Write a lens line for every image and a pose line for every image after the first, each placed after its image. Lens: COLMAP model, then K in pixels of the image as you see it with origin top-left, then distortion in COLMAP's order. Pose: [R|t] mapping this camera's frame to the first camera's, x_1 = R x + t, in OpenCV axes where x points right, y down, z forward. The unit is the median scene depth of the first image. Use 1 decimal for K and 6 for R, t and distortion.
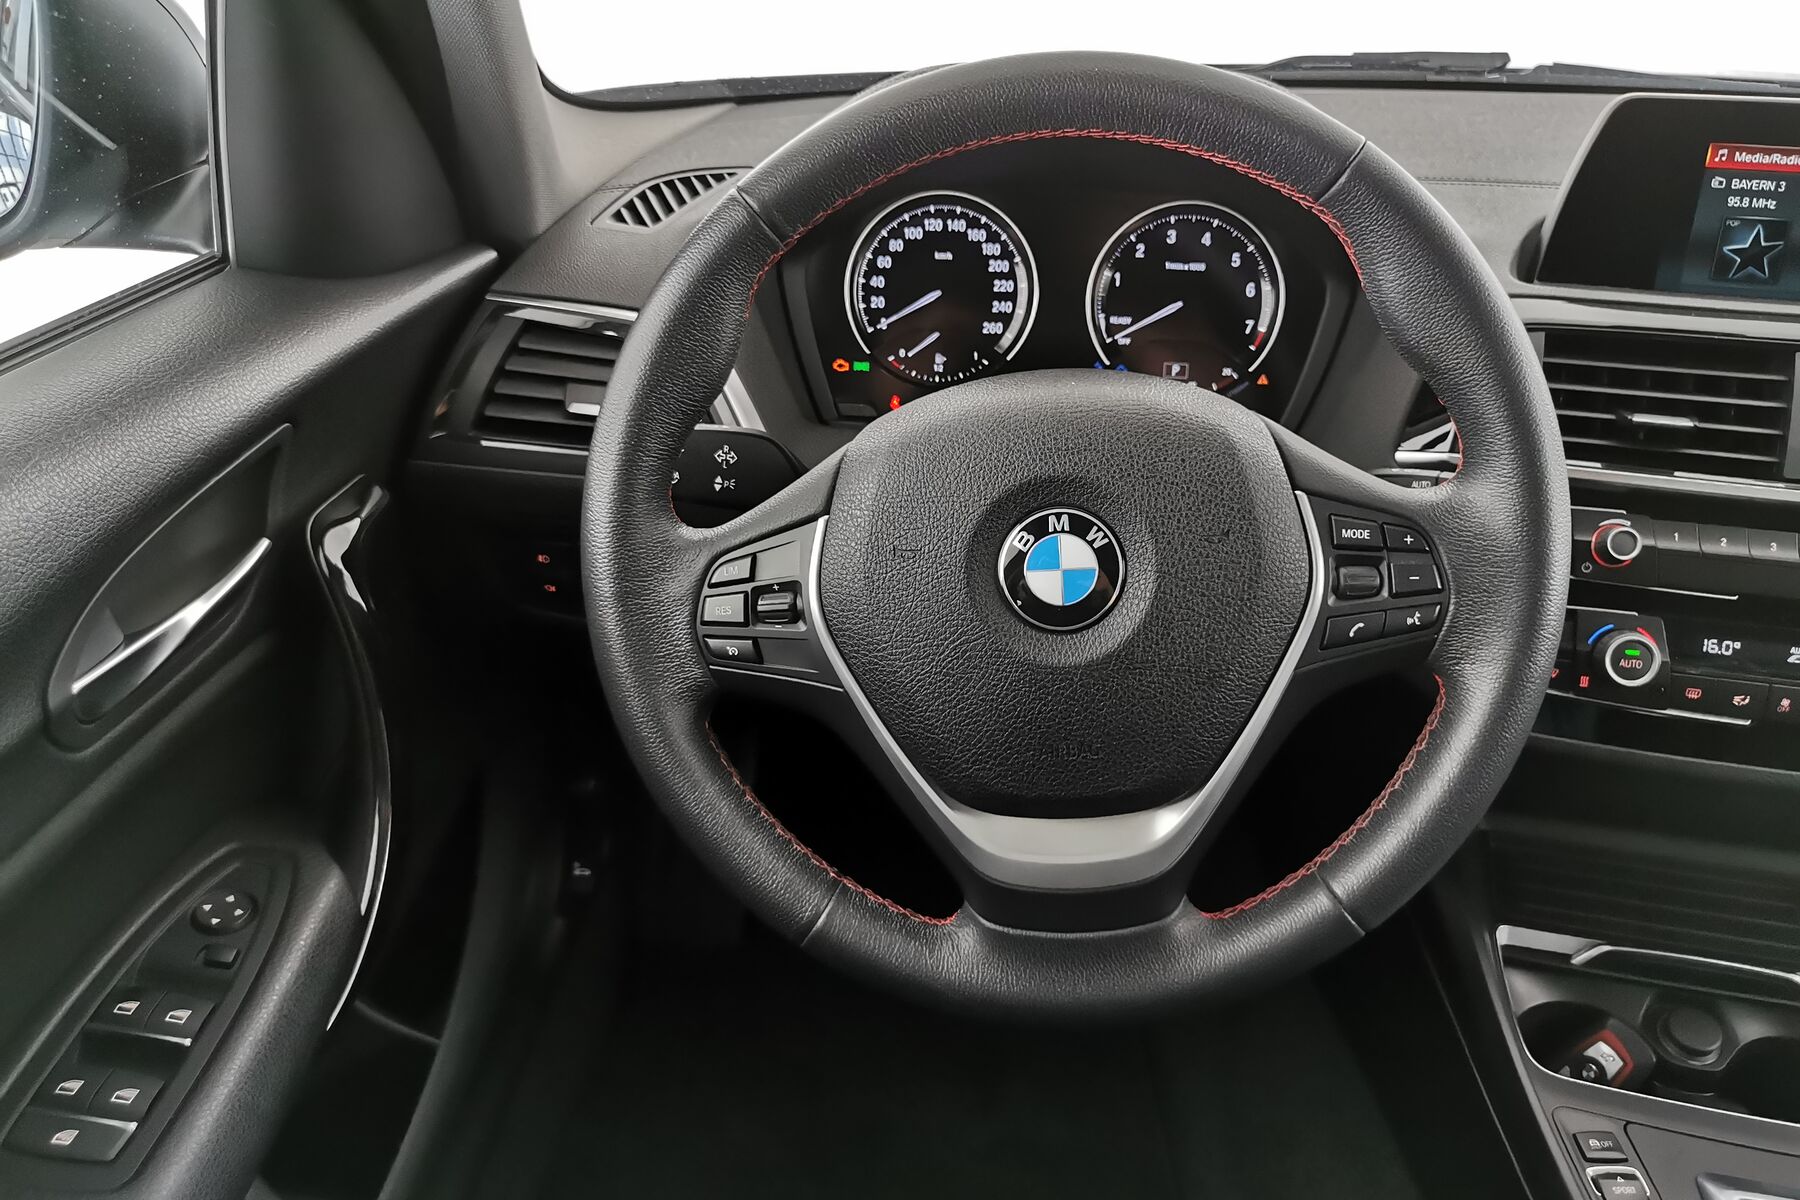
lens RADIAL K [[1376.1, 0, 888.2], [0, 1376.1, 594.4], [0, 0, 1]] dist [0.018007, -0.019657]
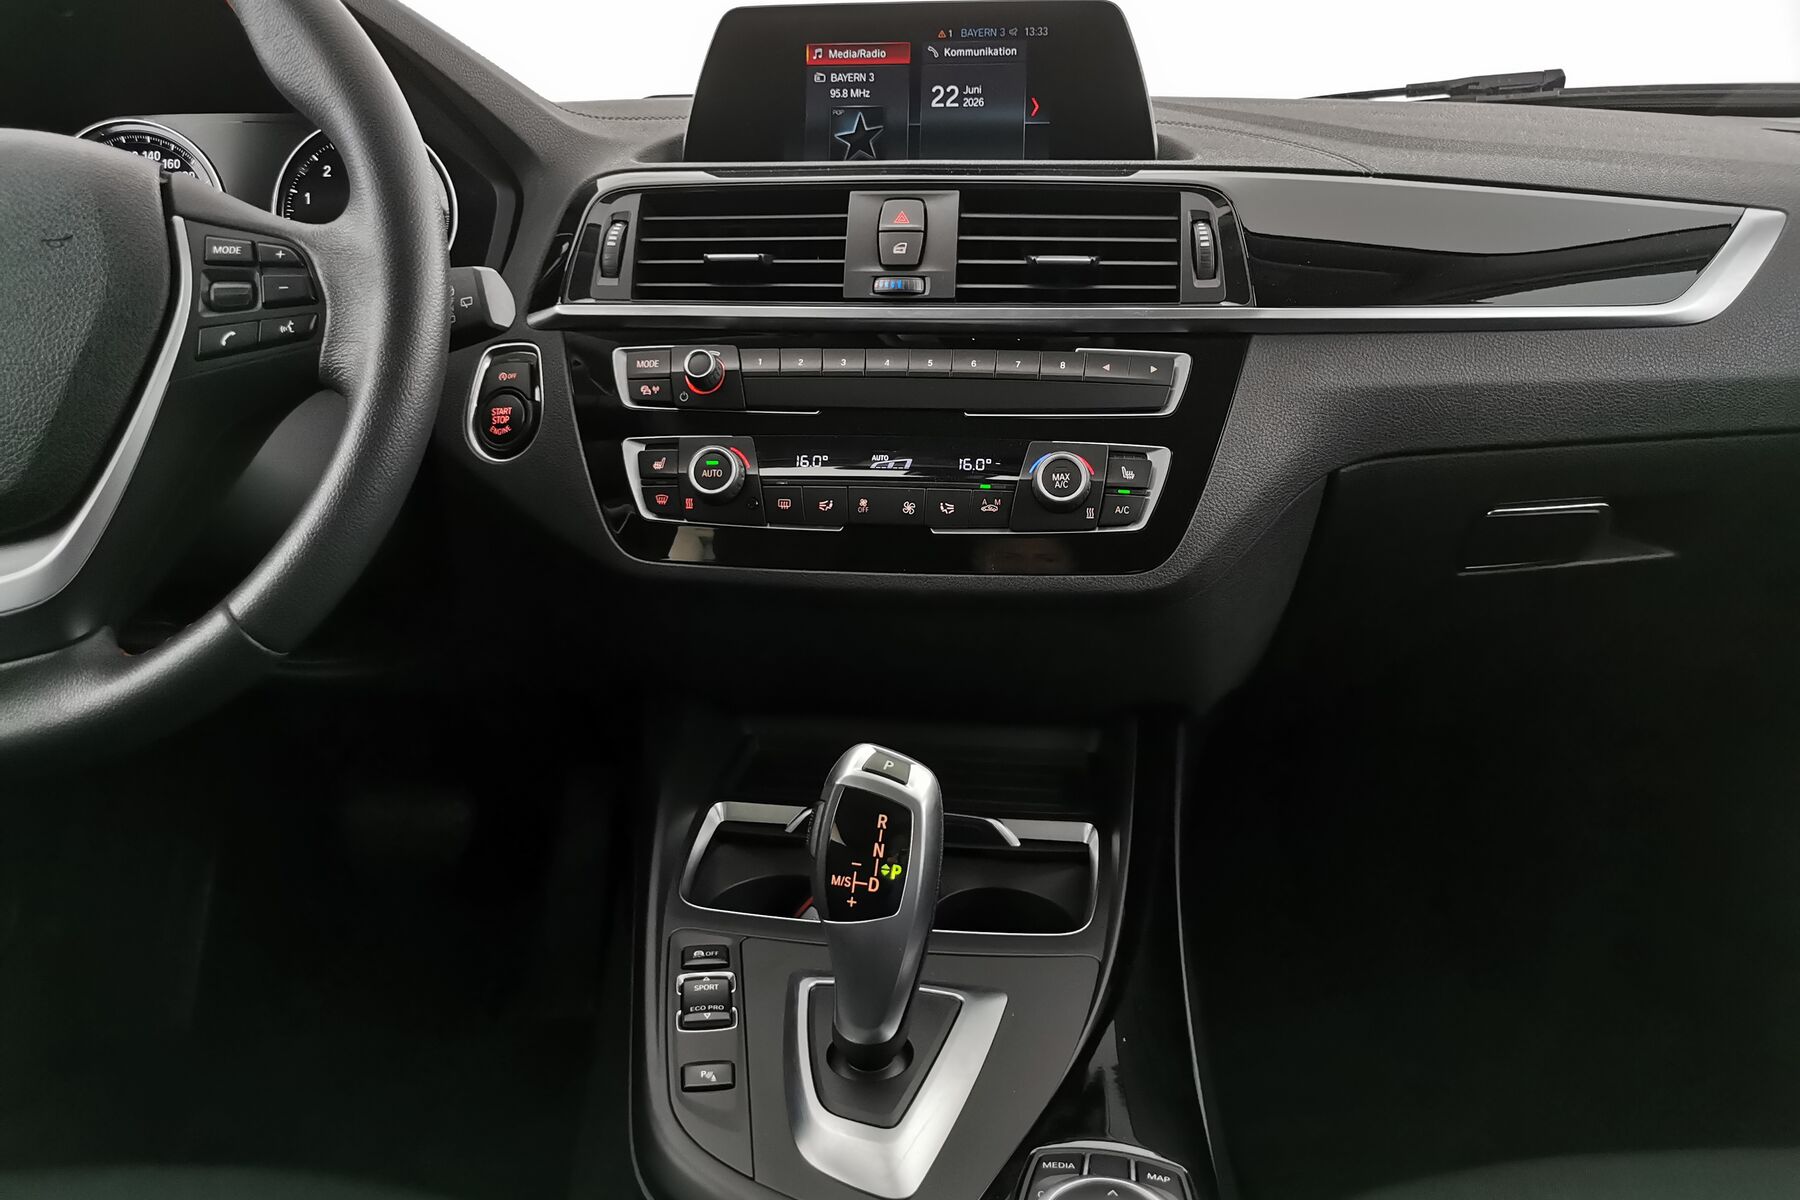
lens RADIAL K [[1376.1, 0, 909.4], [0, 1376.1, 614.5], [0, 0, 1]] dist [0.018007, -0.019657]
pose [[0.995252, -0.052758, 0.081791, 0.553975], [0.068169, 0.977650, -0.198878, 0.343676], [-0.069470, 0.203510, 0.976605, 0.003156]]
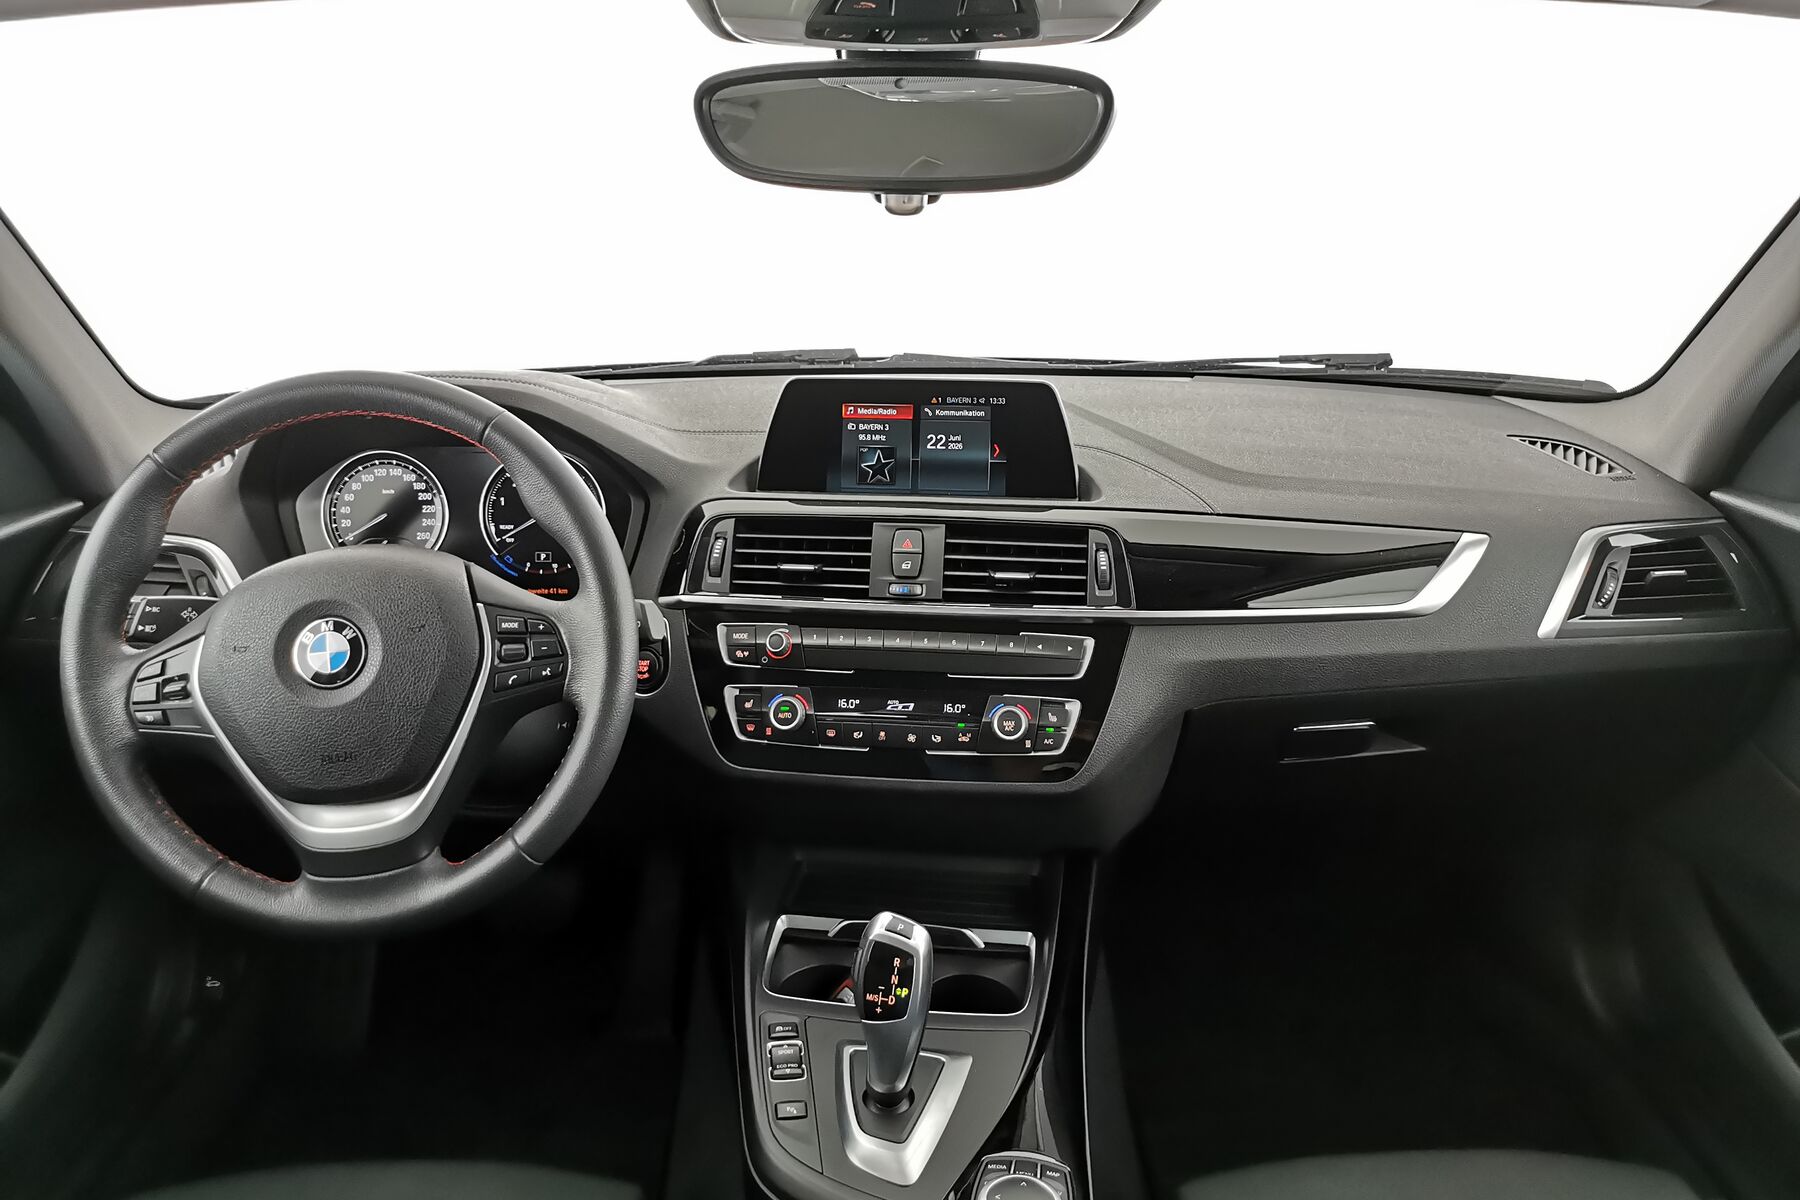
lens RADIAL K [[1376.1, 0, 906.4], [0, 1376.1, 602.4], [0, 0, 1]] dist [0.018007, -0.019657]
pose [[0.995167, -0.051230, 0.083776, 0.513079], [0.065809, 0.981139, -0.181754, 0.206159], [-0.072884, 0.186389, 0.979769, -0.561105]]
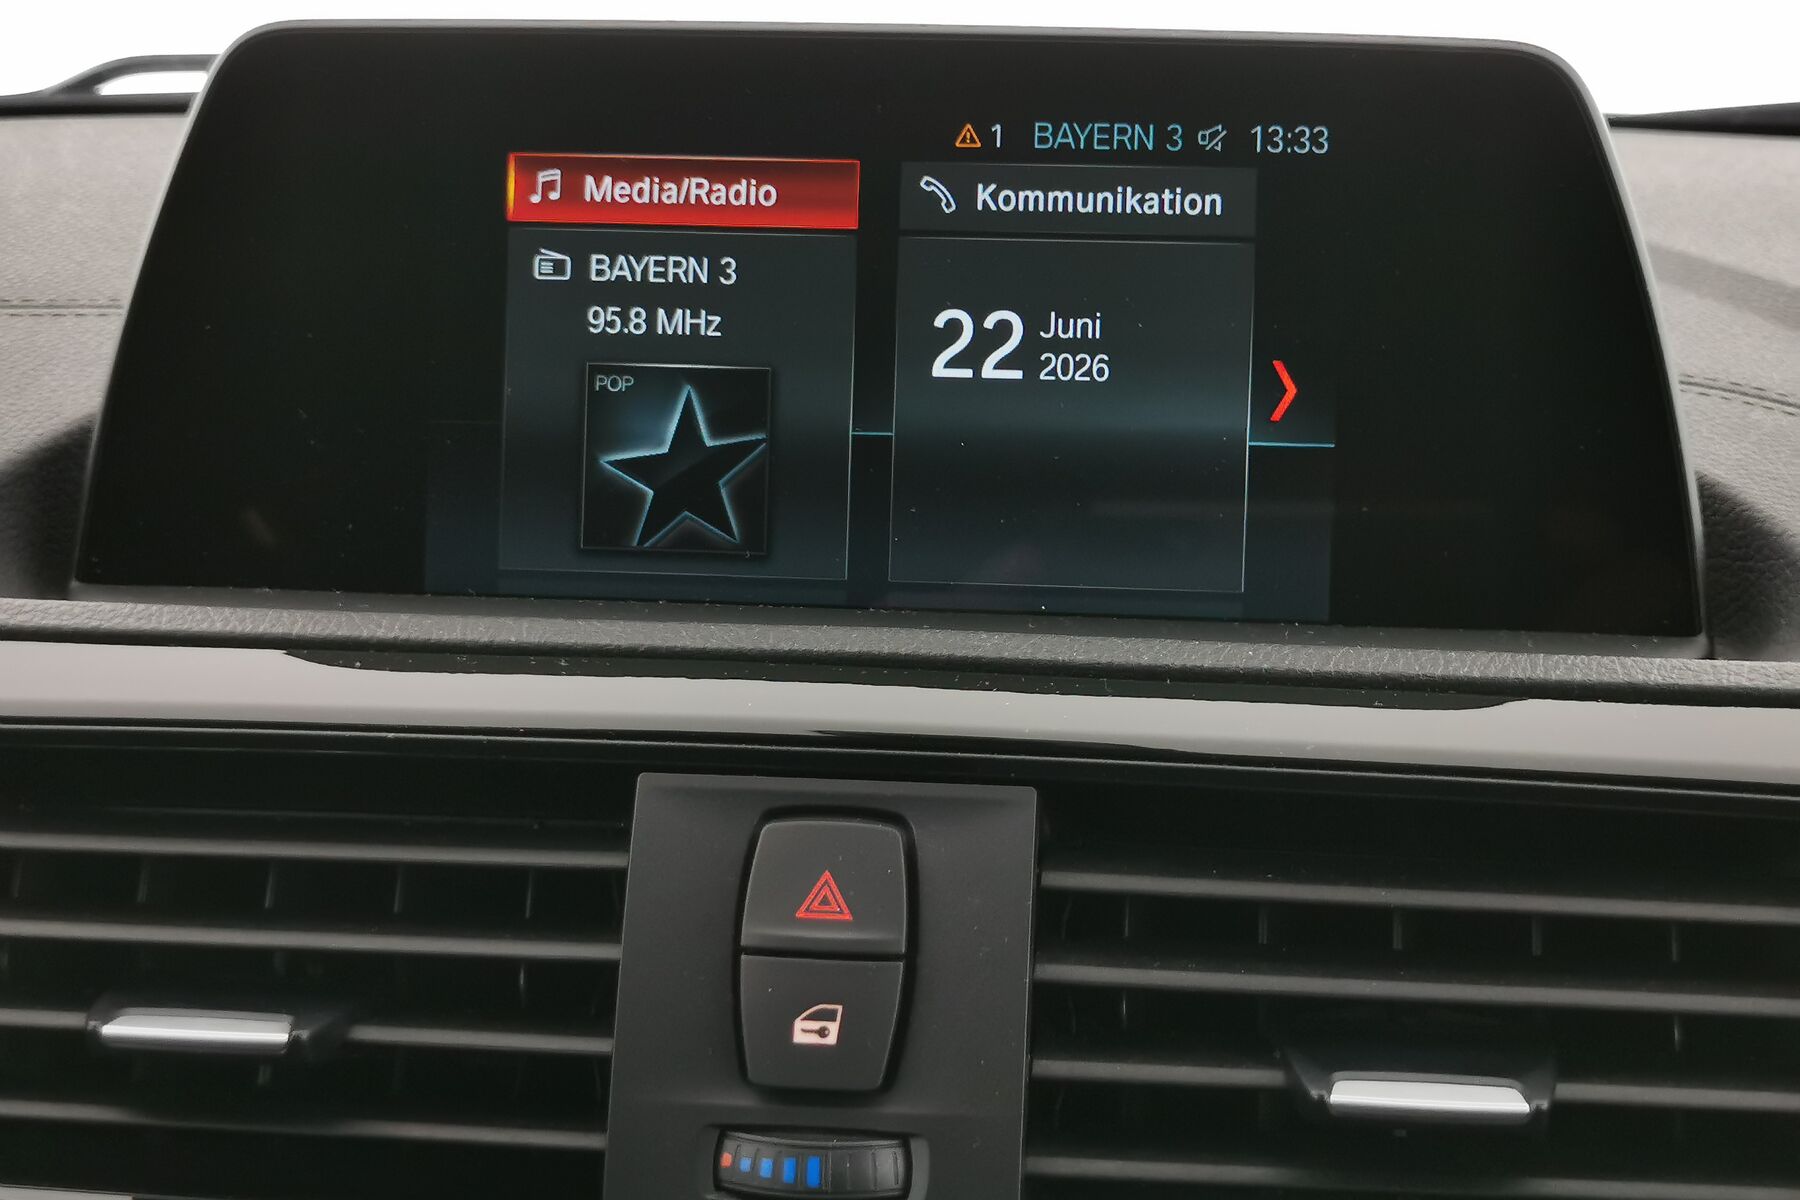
lens RADIAL K [[2704.0, 0, 914.1], [0, 2704.0, 605.6], [0, 0, 1]] dist [-0.023486, 0.000000]
pose [[0.992858, -0.040086, 0.112363, 0.605102], [0.066207, 0.968649, -0.239448, -0.061470], [-0.099242, 0.245177, 0.964385, 0.392039]]
